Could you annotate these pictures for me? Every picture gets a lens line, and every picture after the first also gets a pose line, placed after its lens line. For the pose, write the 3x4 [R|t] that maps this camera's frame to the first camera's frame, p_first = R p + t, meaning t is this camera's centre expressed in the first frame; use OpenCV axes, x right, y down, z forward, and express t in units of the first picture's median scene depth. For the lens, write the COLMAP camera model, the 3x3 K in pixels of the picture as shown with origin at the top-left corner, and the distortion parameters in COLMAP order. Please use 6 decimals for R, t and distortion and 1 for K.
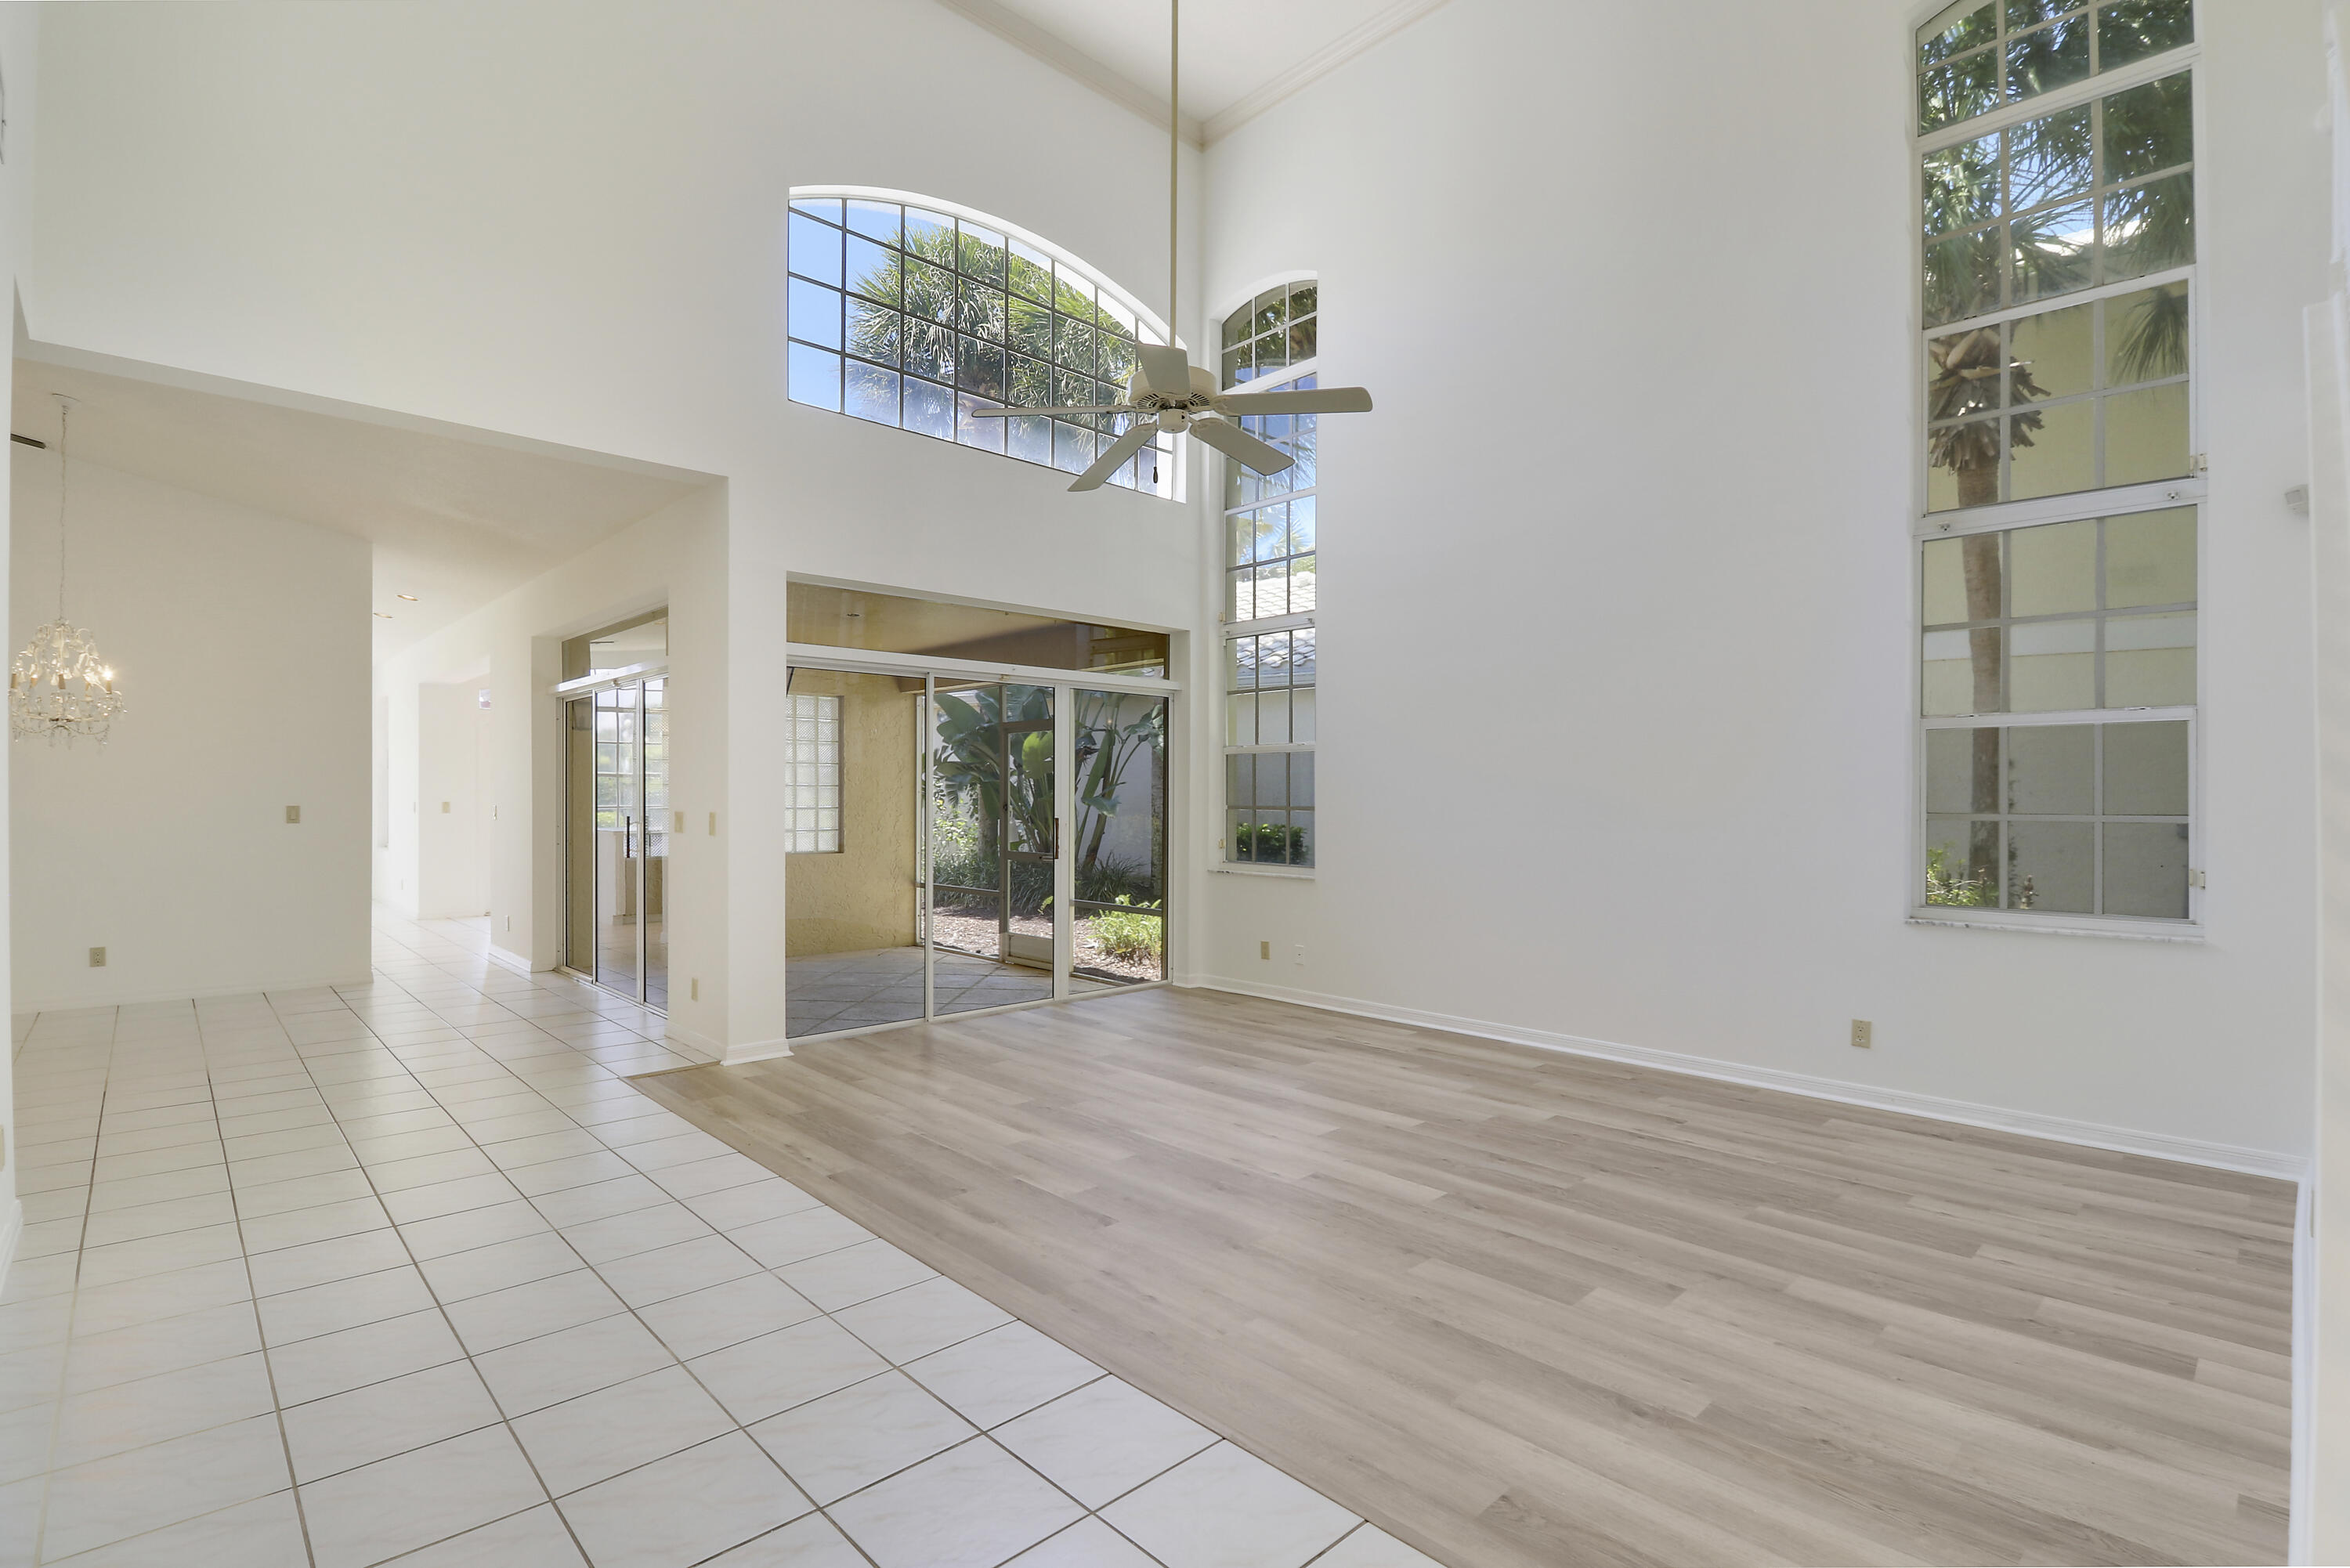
lens RADIAL K [[1111.1, 0, 1180.9], [0, 1111.1, 793.8], [0, 0, 1]] dist [-0.001748, -0.005035]
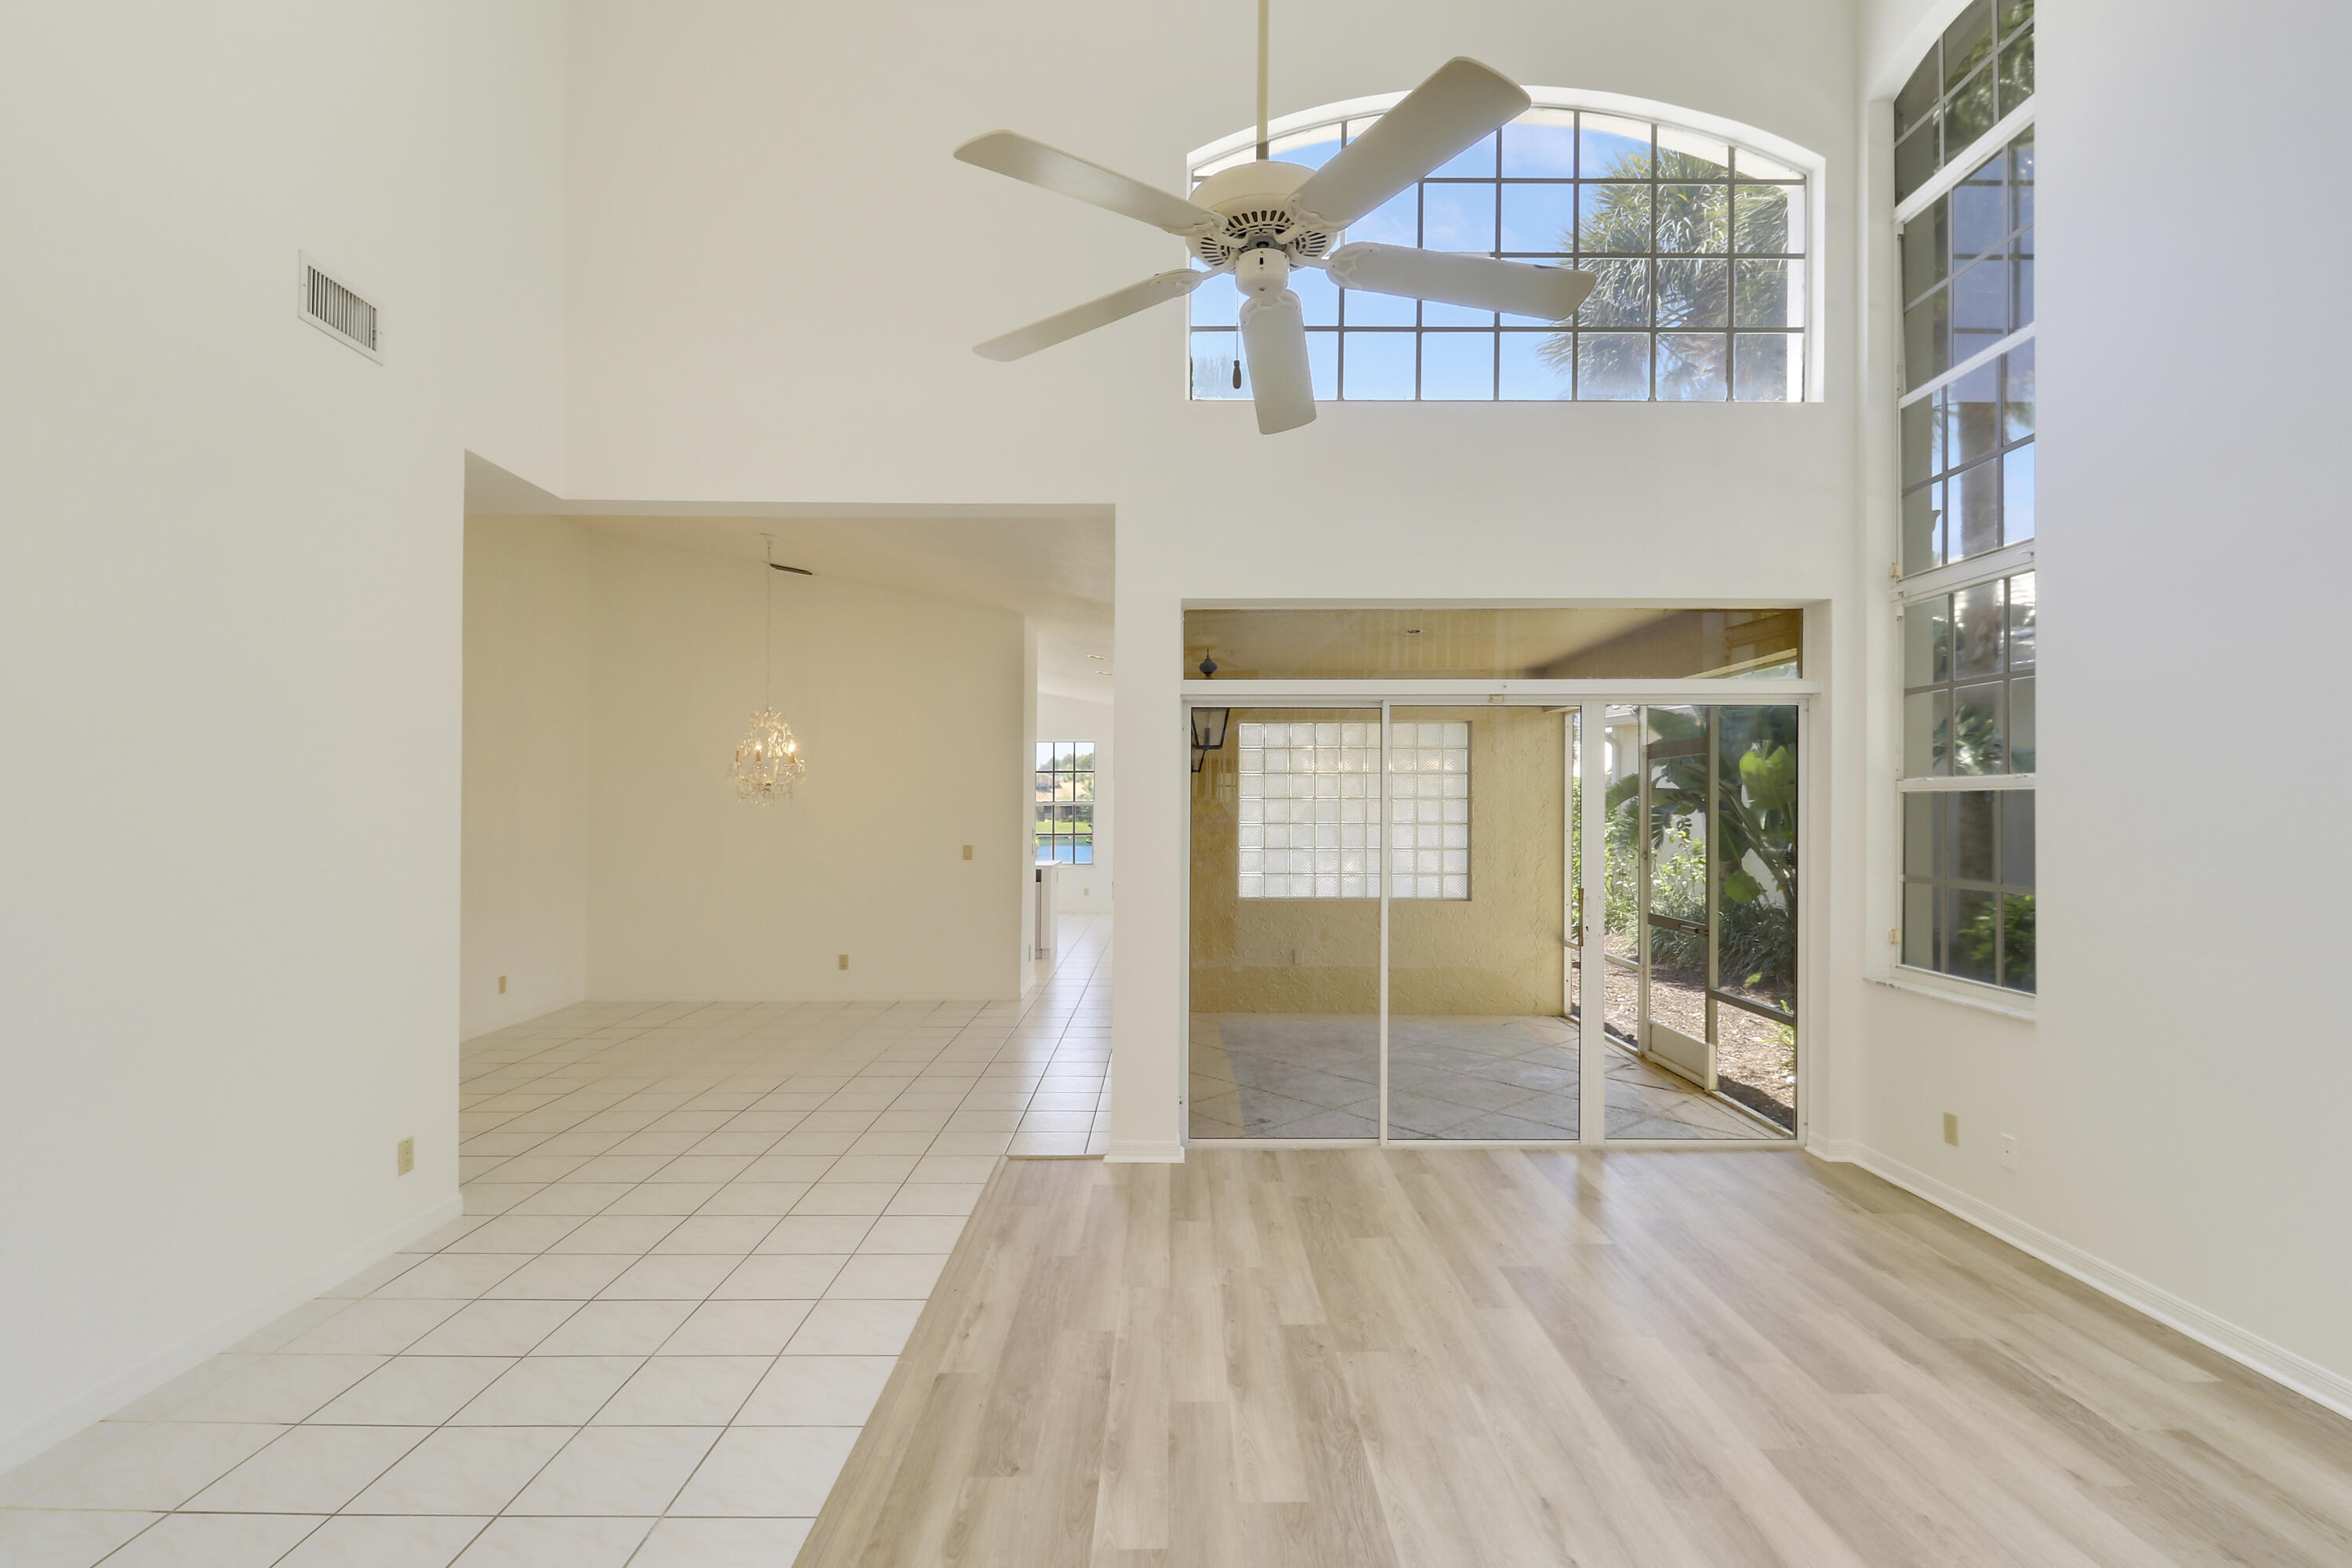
lens RADIAL K [[1112.2, 0, 1173.4], [0, 1112.2, 800.7], [0, 0, 1]] dist [-0.001748, -0.005035]
pose [[0.720434, -0.005763, -0.693500, 0.178454], [0.003308, 0.999983, -0.004874, -0.029315], [0.693516, 0.001218, 0.720440, 0.278617]]
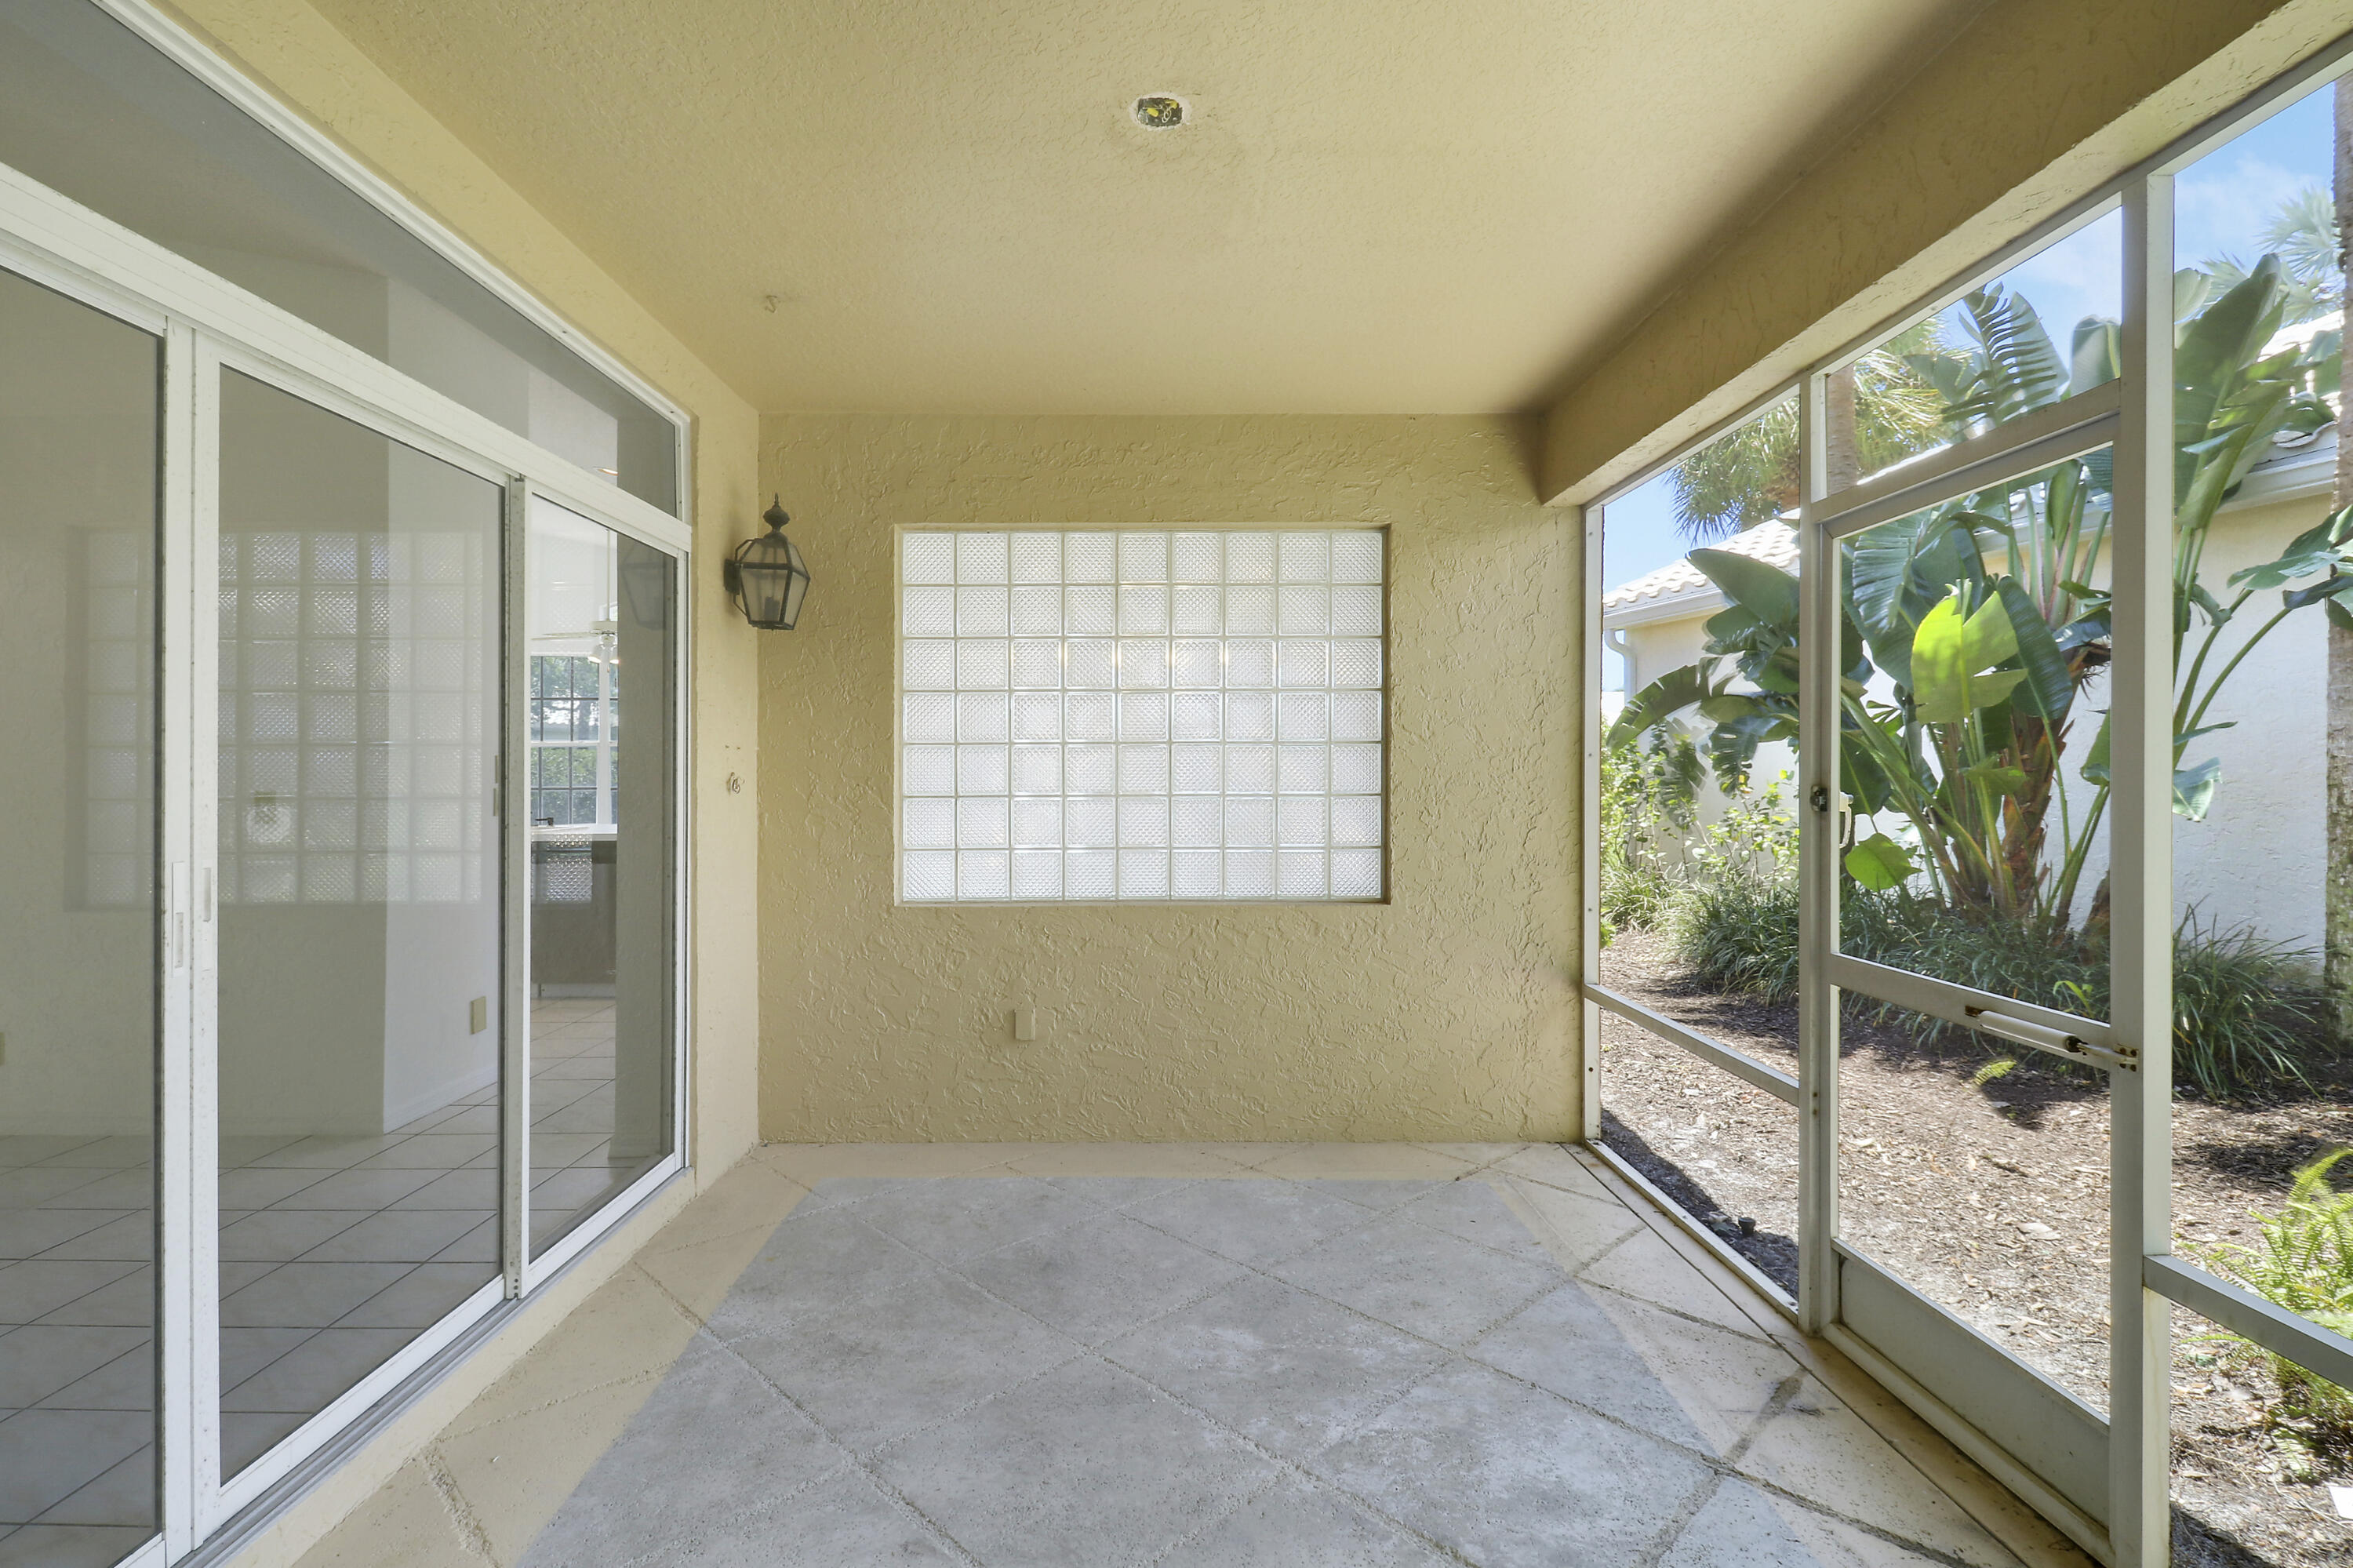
lens RADIAL K [[1112.7, 0, 1188.6], [0, 1112.7, 784.4], [0, 0, 1]] dist [-0.001748, -0.005035]
pose [[0.742608, -0.001575, -0.669725, -0.109076], [0.011050, 0.999890, 0.009902, 0.005307], [0.669636, -0.014753, 0.742543, 0.858403]]
